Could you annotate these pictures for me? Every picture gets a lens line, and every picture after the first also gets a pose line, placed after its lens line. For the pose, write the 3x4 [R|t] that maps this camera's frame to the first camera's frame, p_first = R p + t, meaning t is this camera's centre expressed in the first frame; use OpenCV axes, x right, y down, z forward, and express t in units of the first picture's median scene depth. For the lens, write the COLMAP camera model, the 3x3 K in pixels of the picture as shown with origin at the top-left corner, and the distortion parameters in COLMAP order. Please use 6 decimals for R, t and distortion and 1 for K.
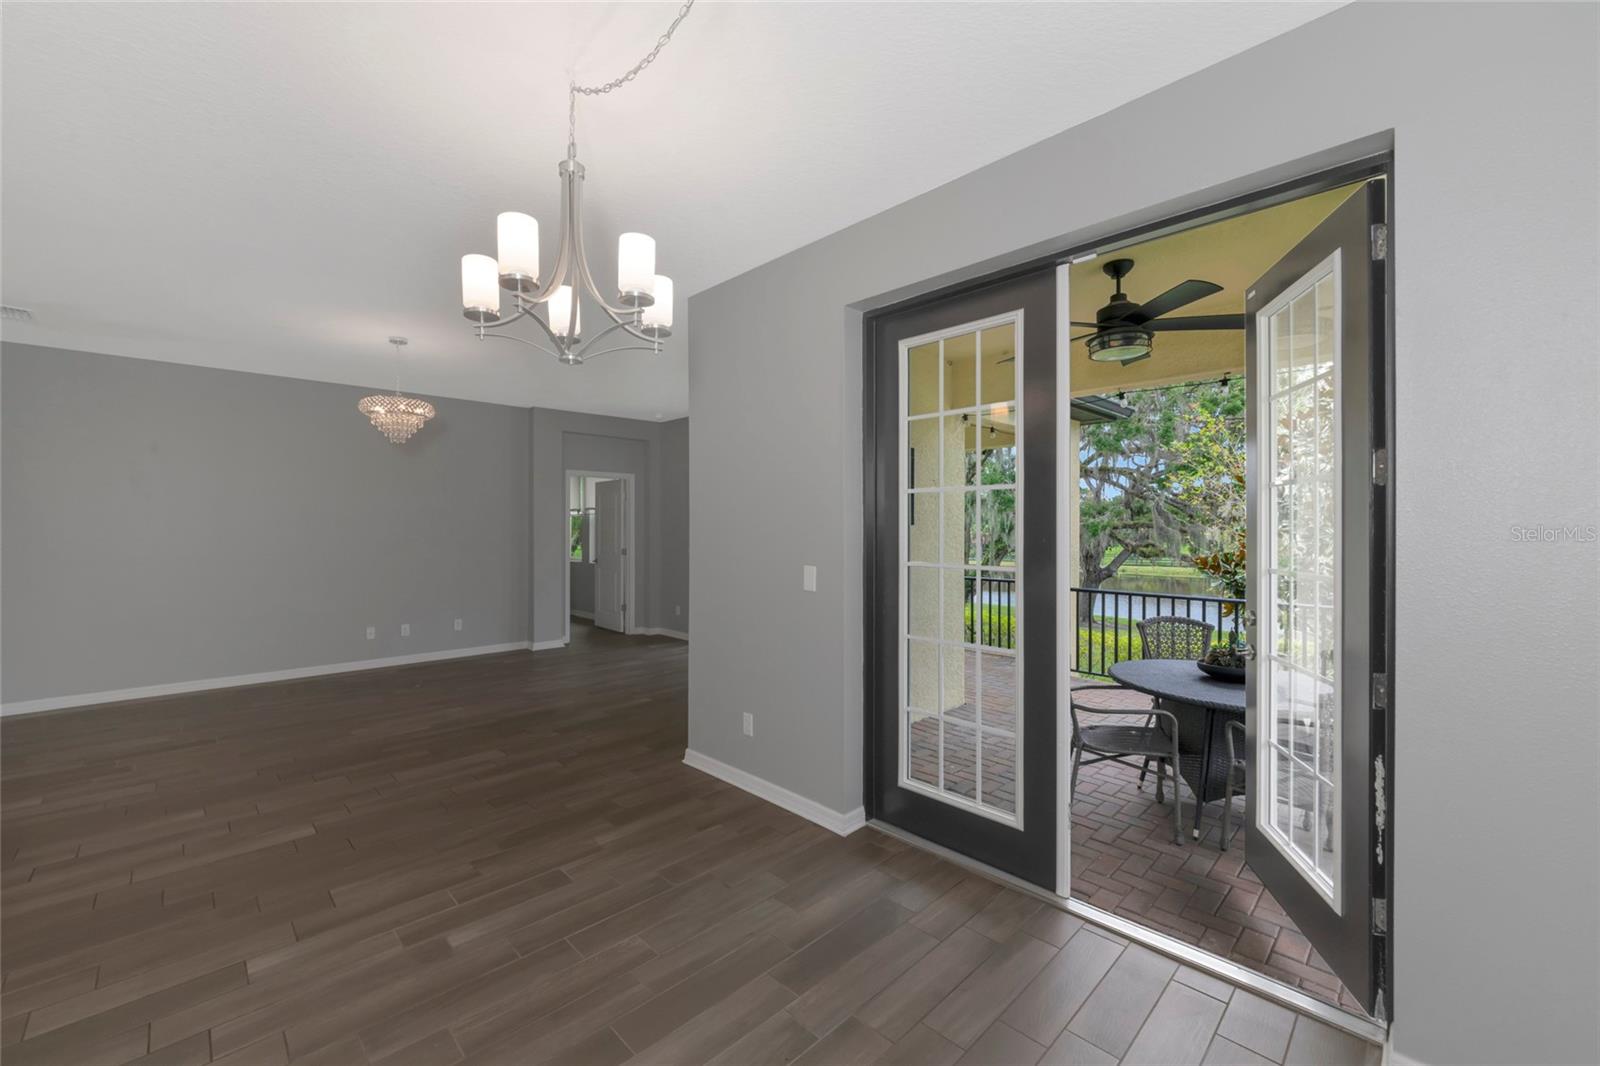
lens RADIAL K [[639.4, 0, 800.0], [0, 639.4, 533.0], [0, 0, 1]] dist [-0.001919, -0.000389]
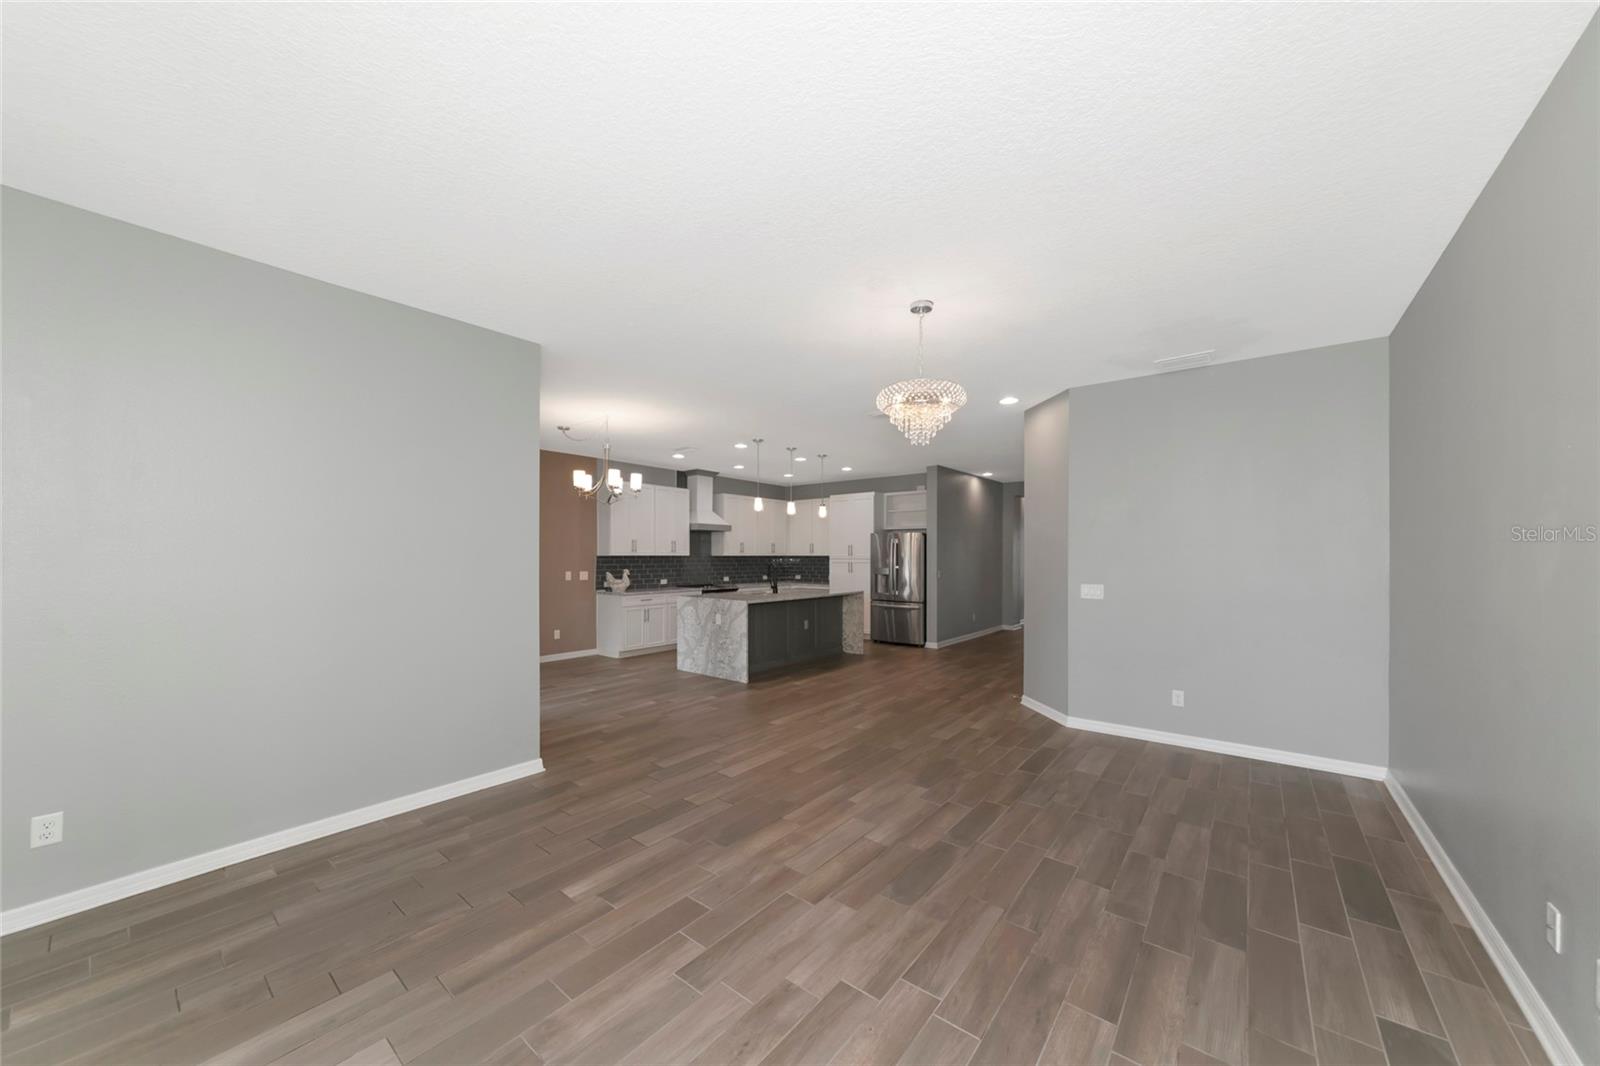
lens RADIAL K [[560.5, 0, 793.4], [0, 560.5, 550.0], [0, 0, 1]] dist [0.000927, 0.000090]
pose [[-0.994442, -0.003579, -0.105227, -0.294758], [-0.003424, 0.999993, -0.001653, -0.011318], [0.105232, -0.001284, -0.994447, 1.170059]]
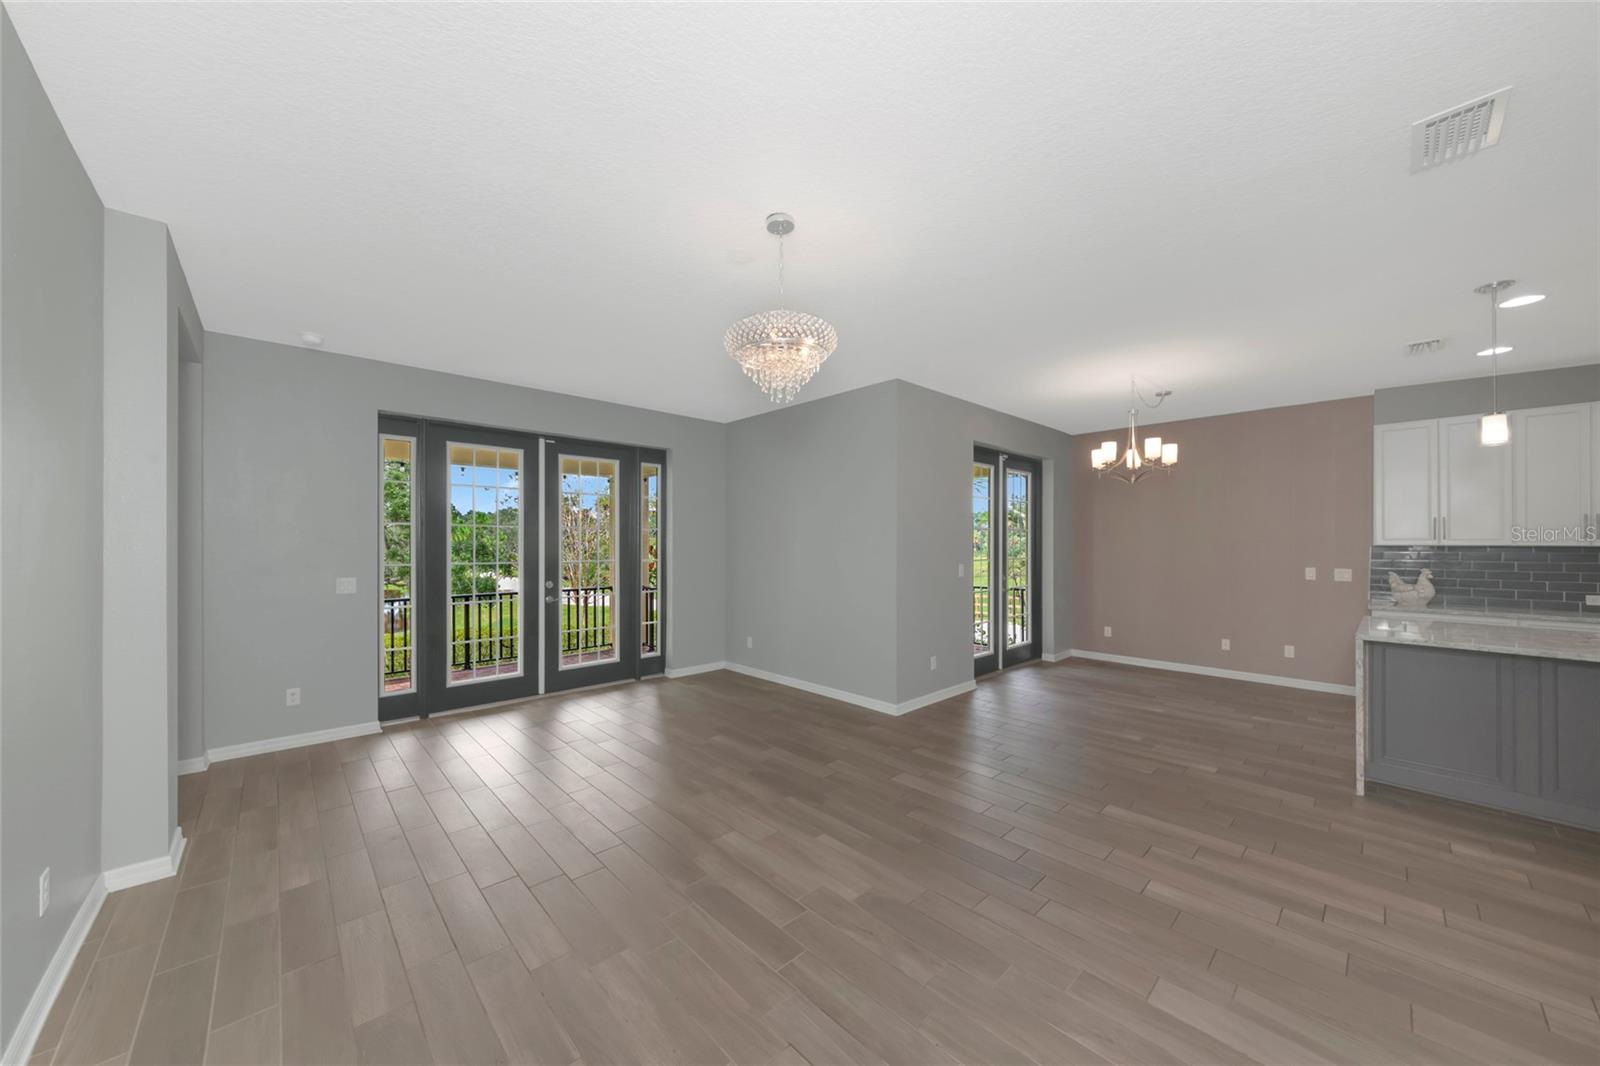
lens RADIAL K [[560.5, 0, 793.4], [0, 560.5, 550.0], [0, 0, 1]] dist [0.000927, 0.000090]
pose [[0.030791, -0.011909, 0.999455, -0.808640], [0.006446, 0.999911, 0.011716, -0.007312], [-0.999505, 0.006081, 0.030865, 0.691712]]
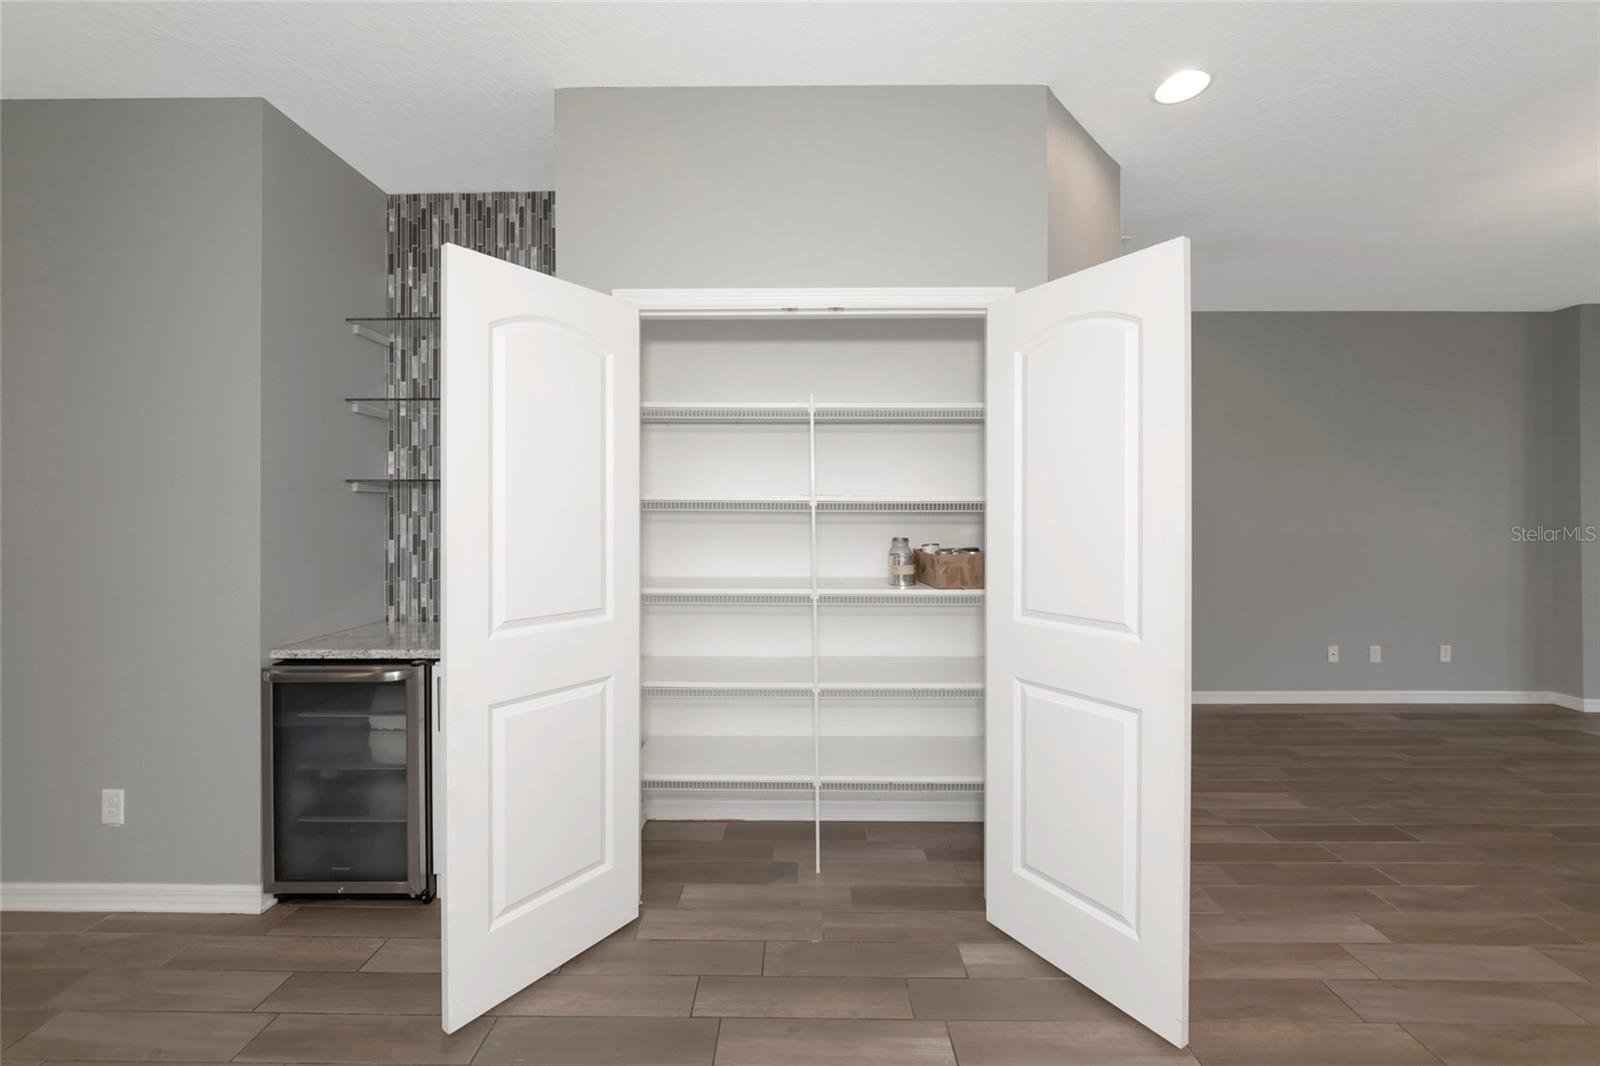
lens RADIAL K [[635.9, 0, 792.9], [0, 635.9, 524.1], [0, 0, 1]] dist [-0.017871, 0.007385]
pose [[0.704278, 0.002640, -0.709919, -0.578846], [-0.001416, 0.999996, 0.002314, 0.011726], [0.709923, -0.000624, 0.704279, 0.080294]]
